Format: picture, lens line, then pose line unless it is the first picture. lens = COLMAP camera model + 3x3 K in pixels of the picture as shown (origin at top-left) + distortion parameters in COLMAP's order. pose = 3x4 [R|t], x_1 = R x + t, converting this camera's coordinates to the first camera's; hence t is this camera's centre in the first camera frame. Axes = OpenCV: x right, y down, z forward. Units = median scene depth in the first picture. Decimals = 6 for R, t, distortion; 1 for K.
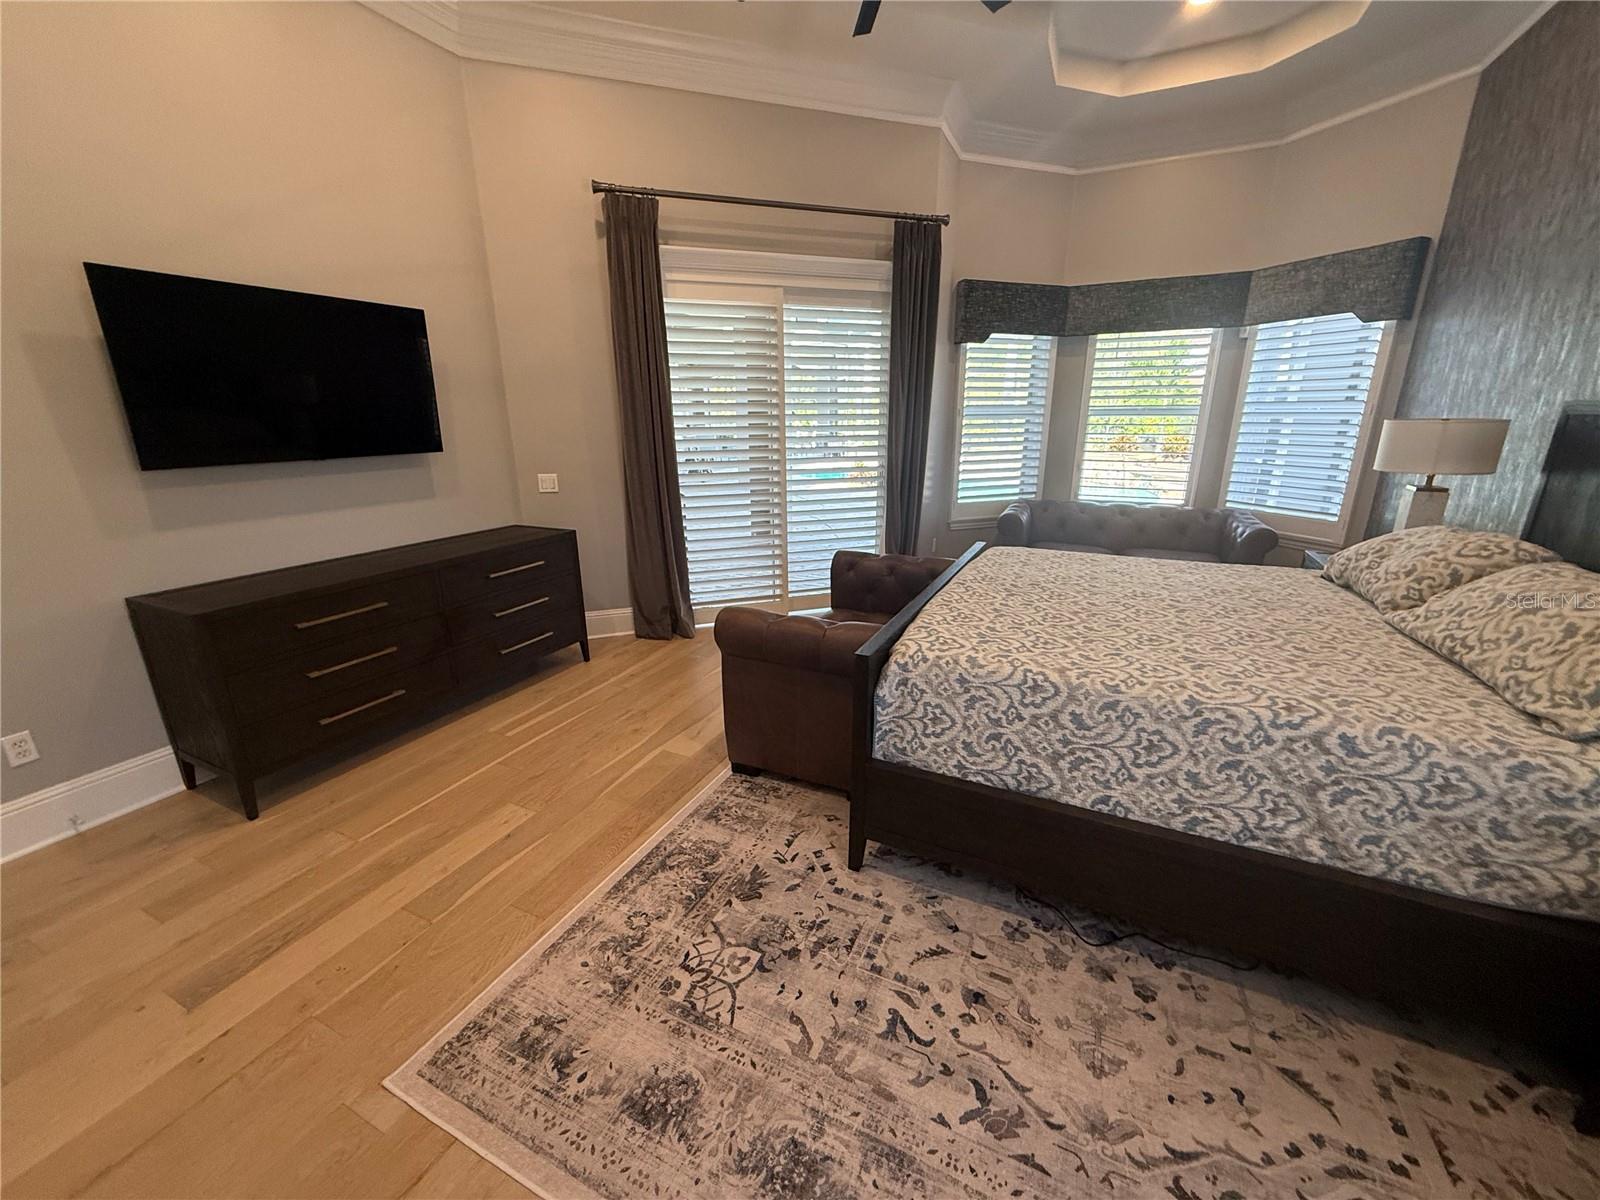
lens RADIAL K [[631.9, 0, 796.7], [0, 631.9, 602.1], [0, 0, 1]] dist [-0.001609, -0.000076]
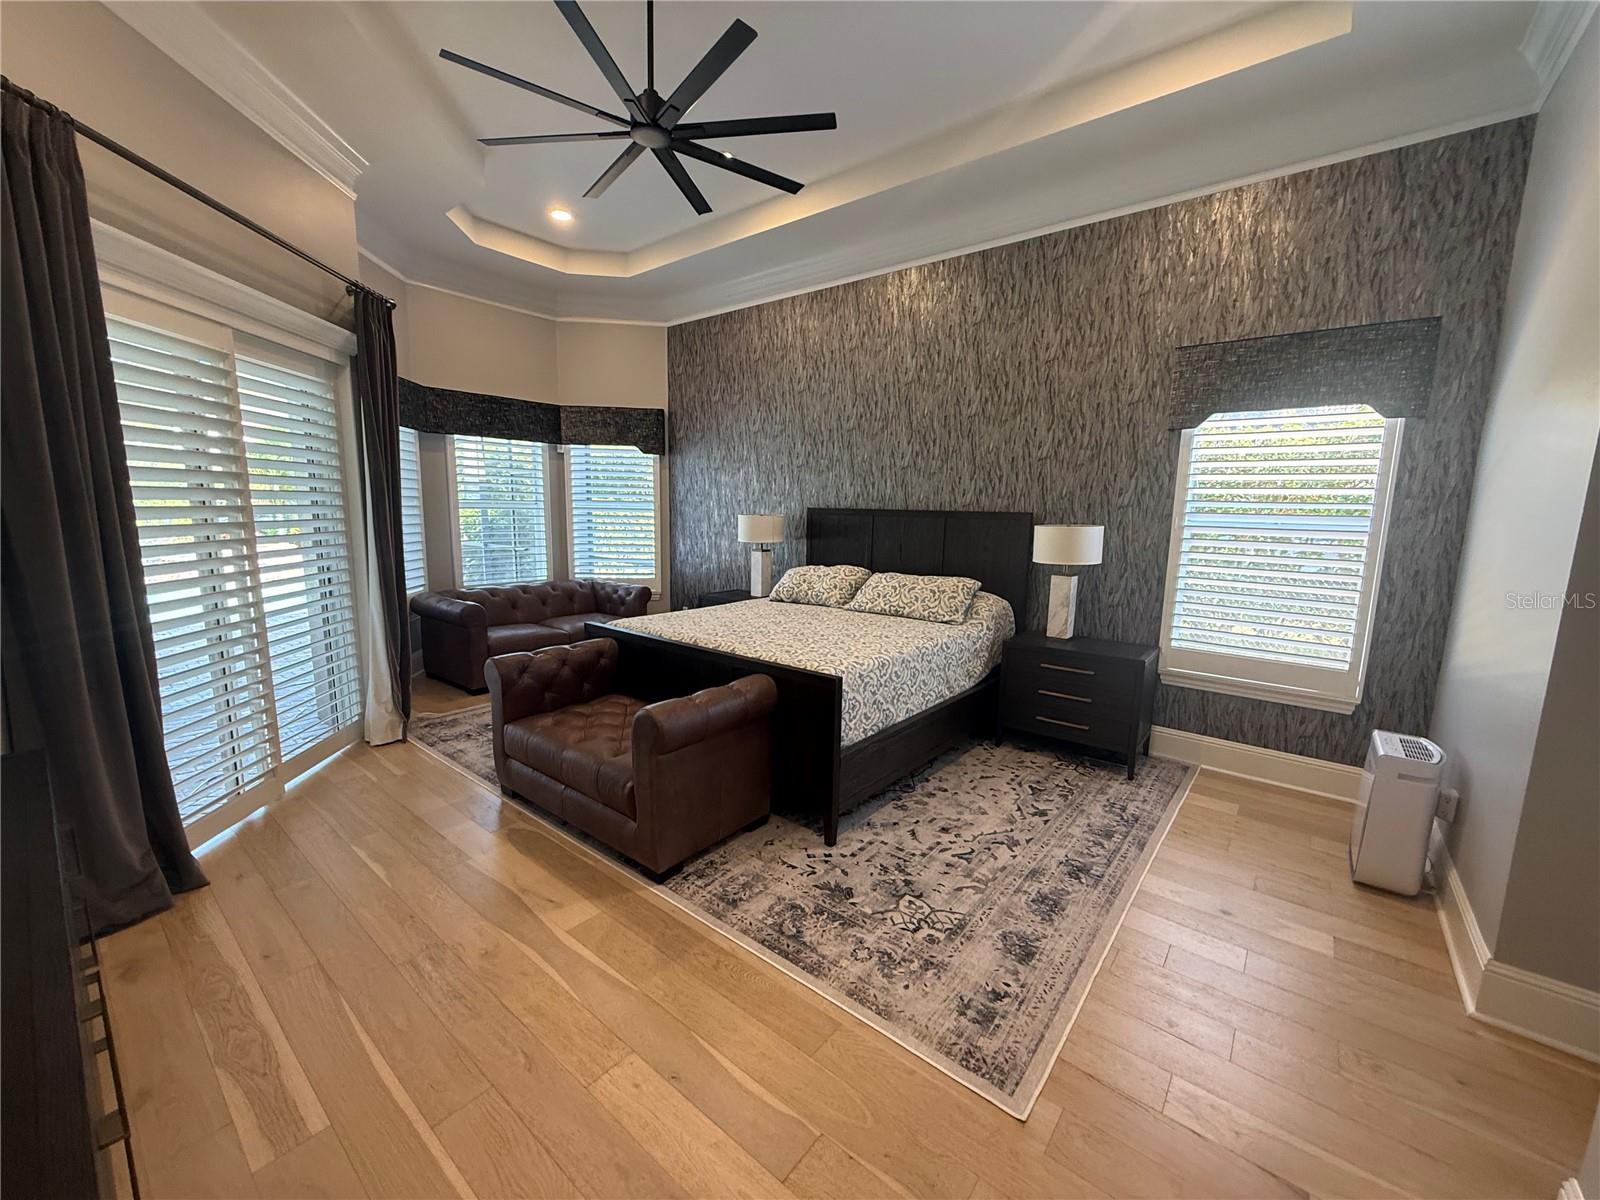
lens RADIAL K [[631.9, 0, 795.8], [0, 631.9, 602.4], [0, 0, 1]] dist [-0.001609, -0.000076]
pose [[0.238063, -0.135296, 0.961780, -1.202304], [0.258855, 0.963271, 0.071433, -0.198767], [-0.936120, 0.231956, 0.264342, 0.627355]]
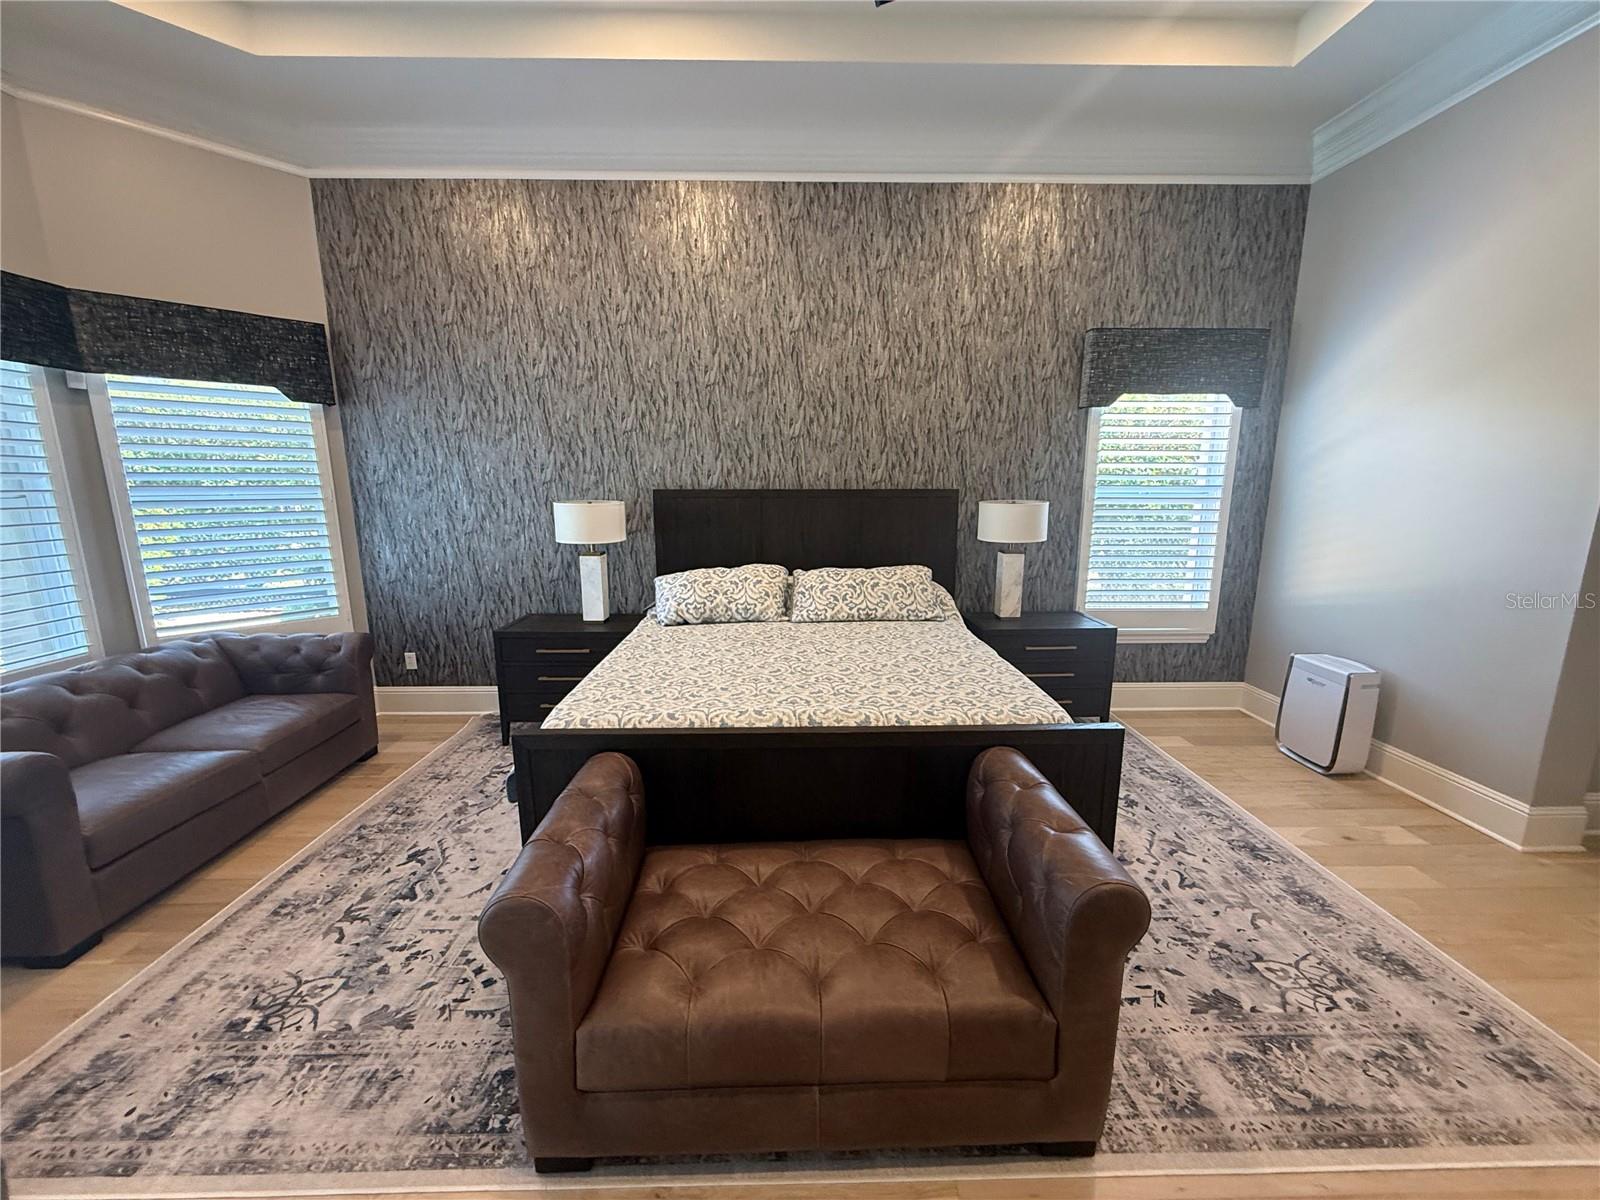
lens RADIAL K [[631.9, 0, 794.7], [0, 631.9, 603.2], [0, 0, 1]] dist [-0.001609, -0.000076]
pose [[-0.443581, -0.163338, 0.881225, -0.522291], [0.262333, 0.916526, 0.301931, -0.537144], [-0.856982, 0.365105, -0.363705, 1.668944]]
